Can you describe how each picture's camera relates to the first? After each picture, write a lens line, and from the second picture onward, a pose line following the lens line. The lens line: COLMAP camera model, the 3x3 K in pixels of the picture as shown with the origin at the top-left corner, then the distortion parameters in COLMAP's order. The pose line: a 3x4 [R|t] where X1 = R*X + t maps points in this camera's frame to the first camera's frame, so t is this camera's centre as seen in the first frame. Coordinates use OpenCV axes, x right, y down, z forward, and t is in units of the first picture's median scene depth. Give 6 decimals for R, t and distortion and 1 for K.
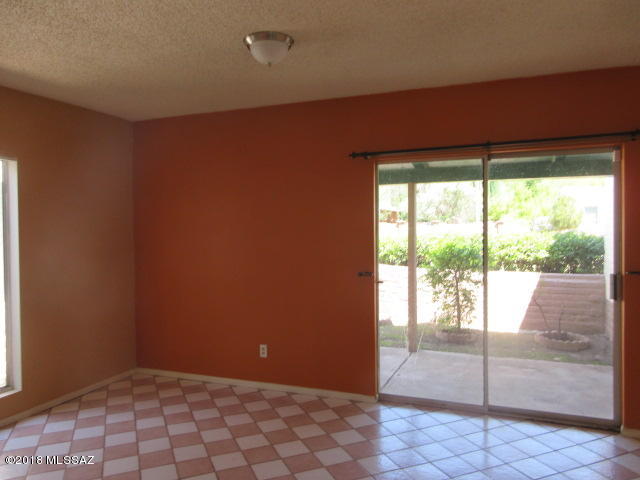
lens RADIAL K [[480.9, 0, 323.8], [0, 480.9, 245.2], [0, 0, 1]] dist [0.014459, -0.005410]
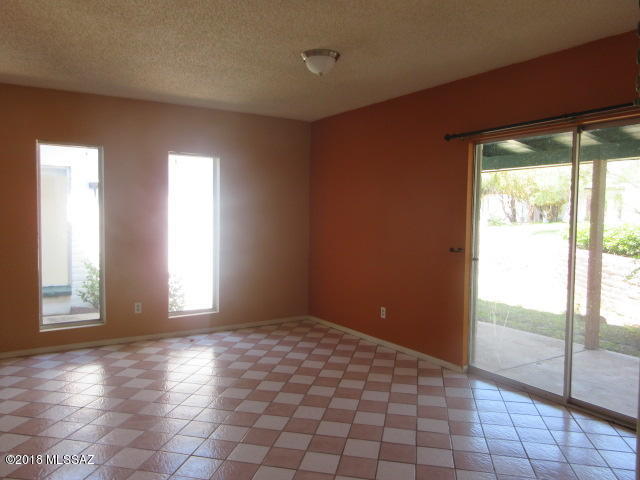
lens RADIAL K [[480.9, 0, 319.2], [0, 480.9, 237.0], [0, 0, 1]] dist [0.014459, -0.005410]
pose [[0.820009, 0.047785, -0.570352, 0.436734], [-0.044813, 0.998810, 0.019253, 0.025617], [0.570593, 0.009771, 0.821175, -0.040740]]
